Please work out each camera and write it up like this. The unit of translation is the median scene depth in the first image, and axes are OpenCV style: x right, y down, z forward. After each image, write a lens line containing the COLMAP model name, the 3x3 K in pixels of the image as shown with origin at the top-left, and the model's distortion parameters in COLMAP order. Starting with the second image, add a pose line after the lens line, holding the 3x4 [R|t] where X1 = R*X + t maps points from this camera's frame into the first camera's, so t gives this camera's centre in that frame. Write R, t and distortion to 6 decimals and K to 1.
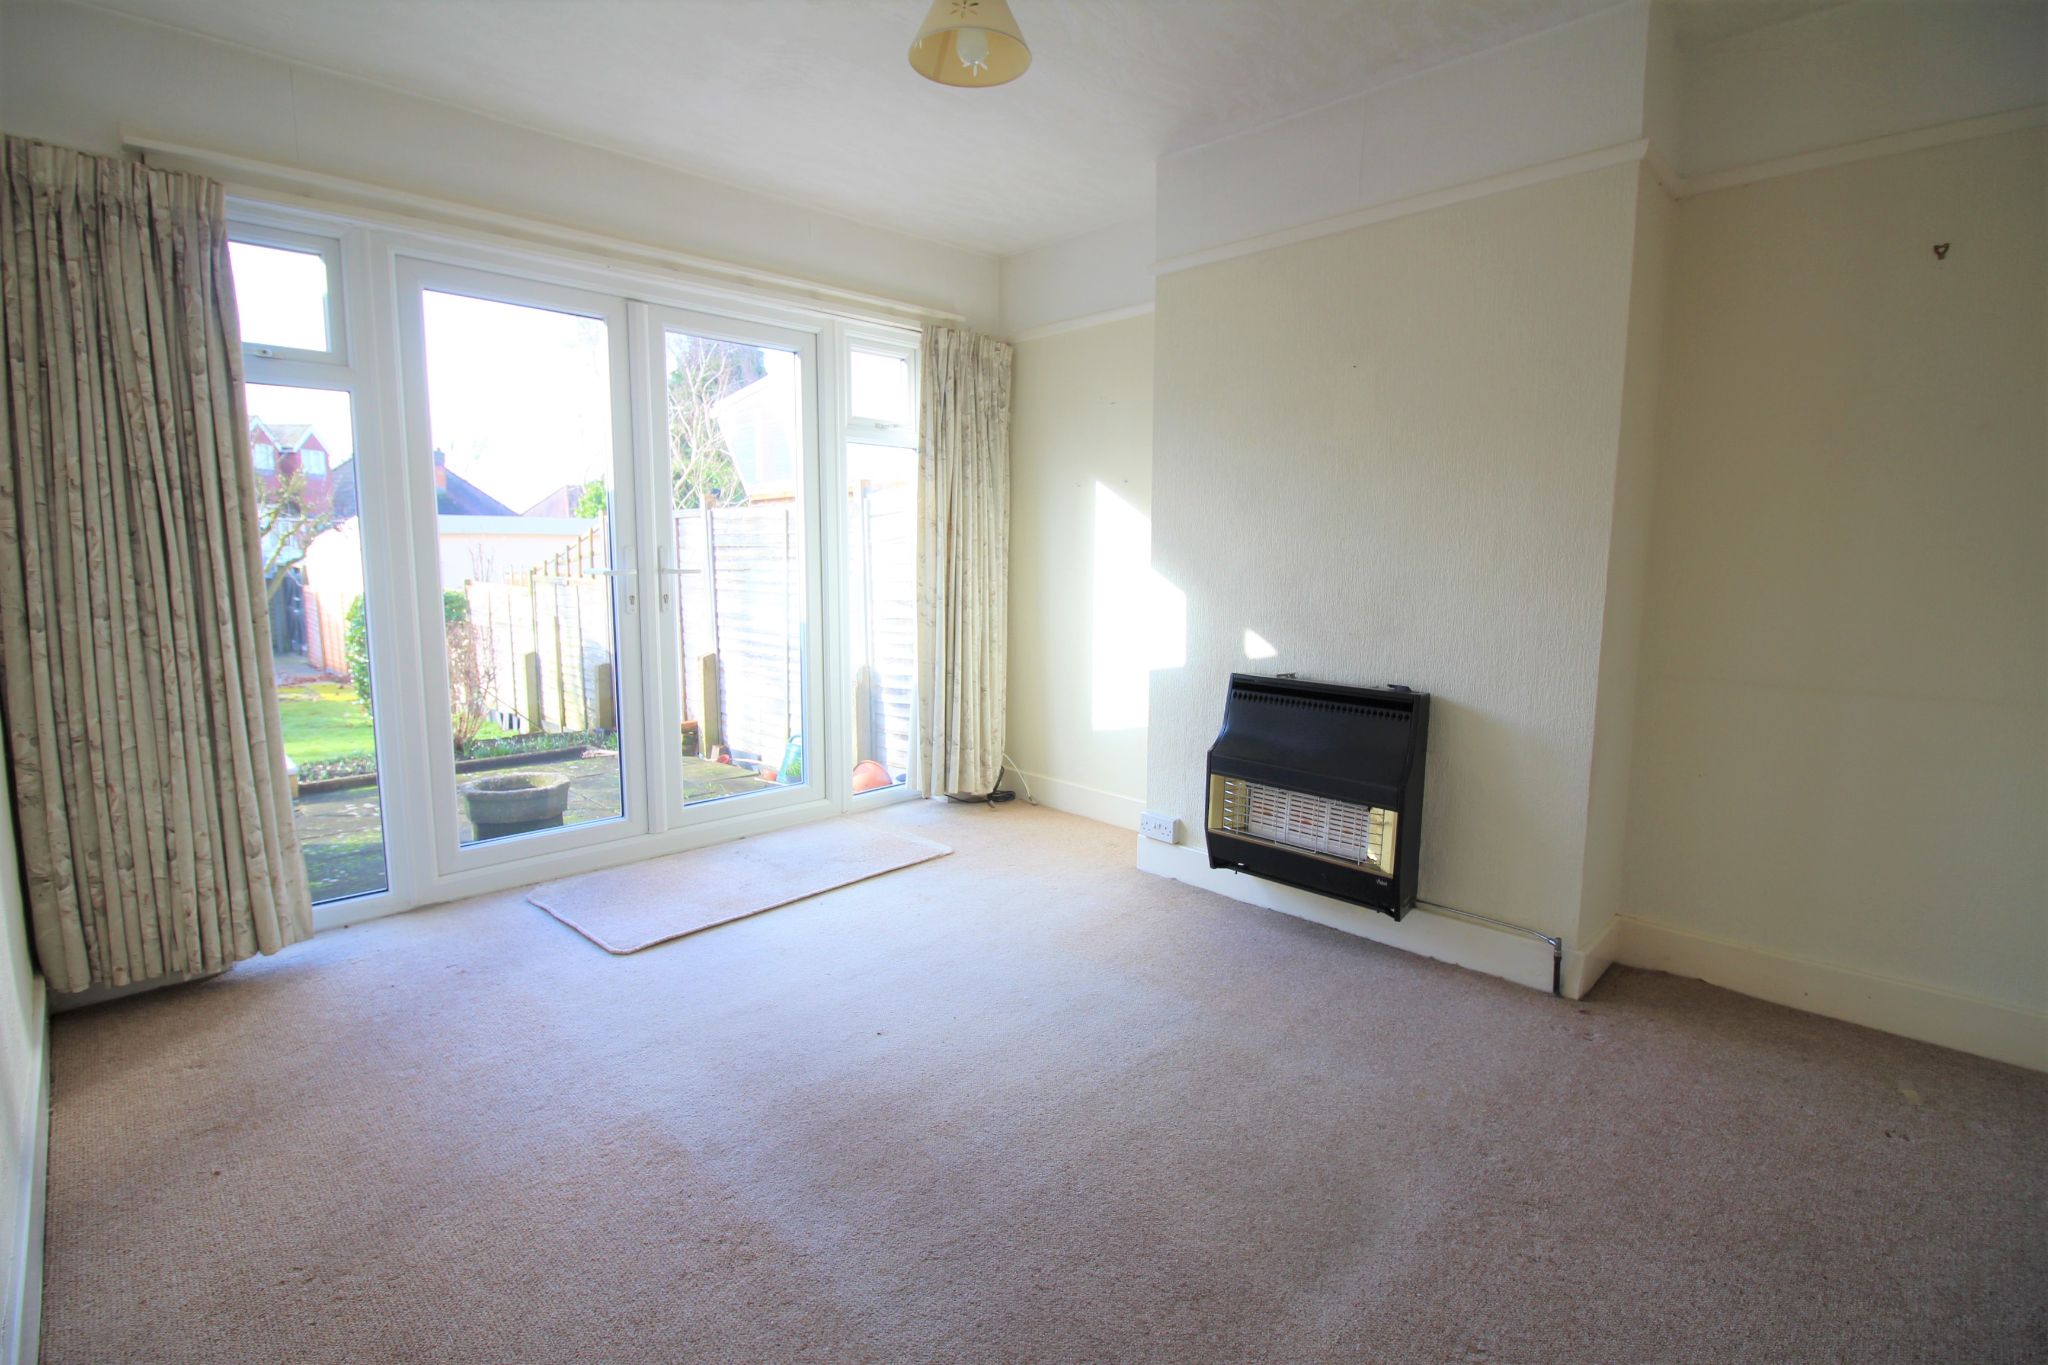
lens RADIAL K [[961.4, 0, 1020.2], [0, 961.4, 678.4], [0, 0, 1]] dist [-0.017971, -0.000402]
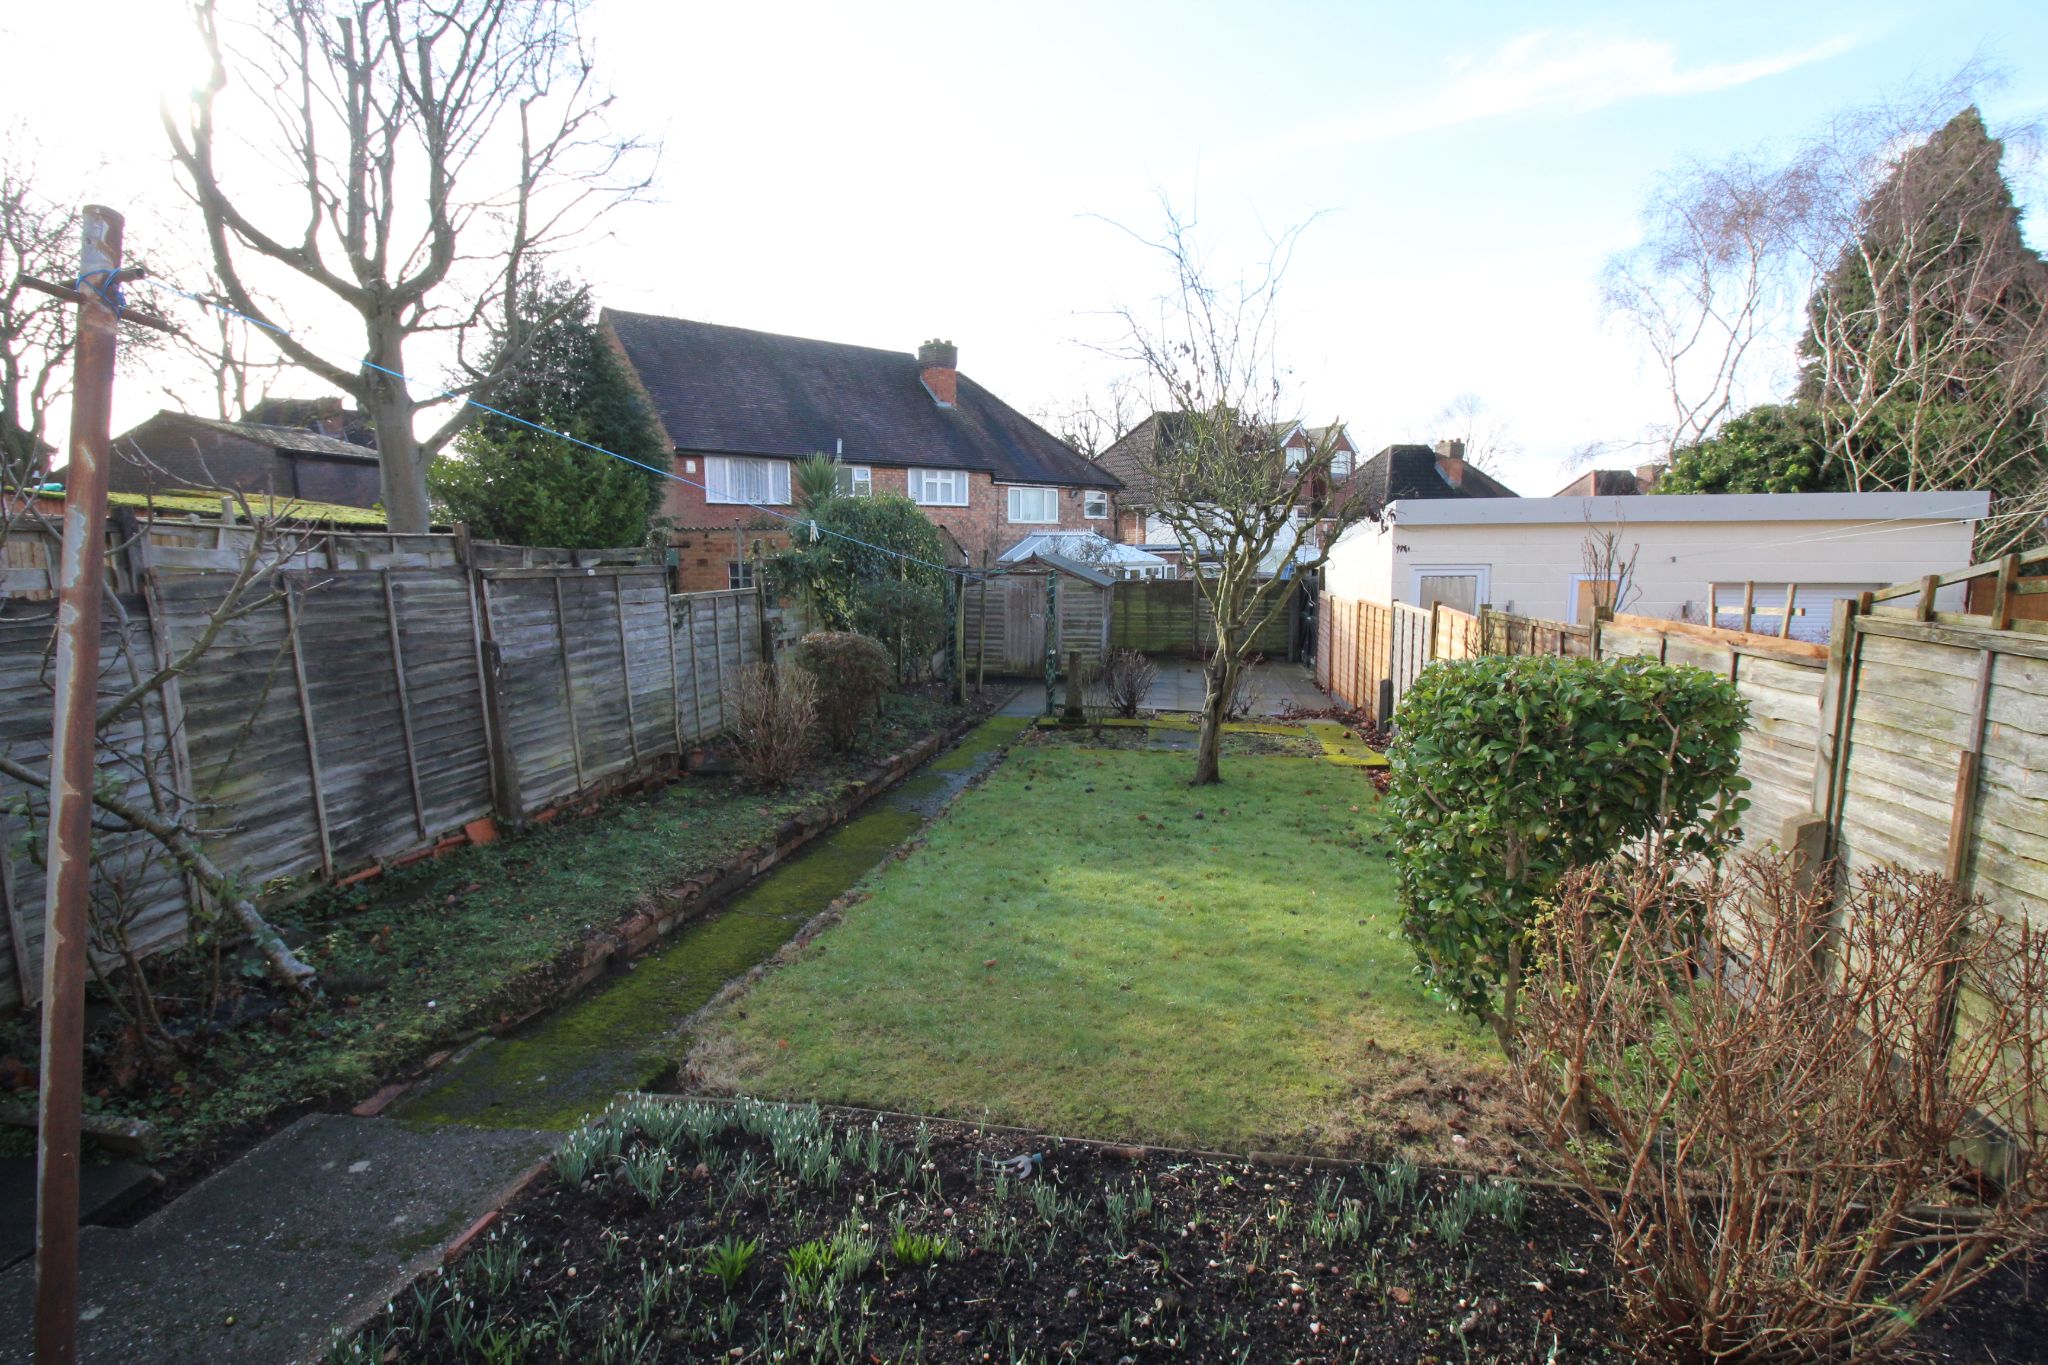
lens RADIAL K [[961.4, 0, 1022.0], [0, 961.4, 688.8], [0, 0, 1]] dist [-0.017971, -0.000402]
pose [[0.587672, 0.103364, -0.802469, -0.215716], [-0.093328, 0.993846, 0.059668, -0.038482], [0.803698, 0.039828, 0.593703, 0.285426]]
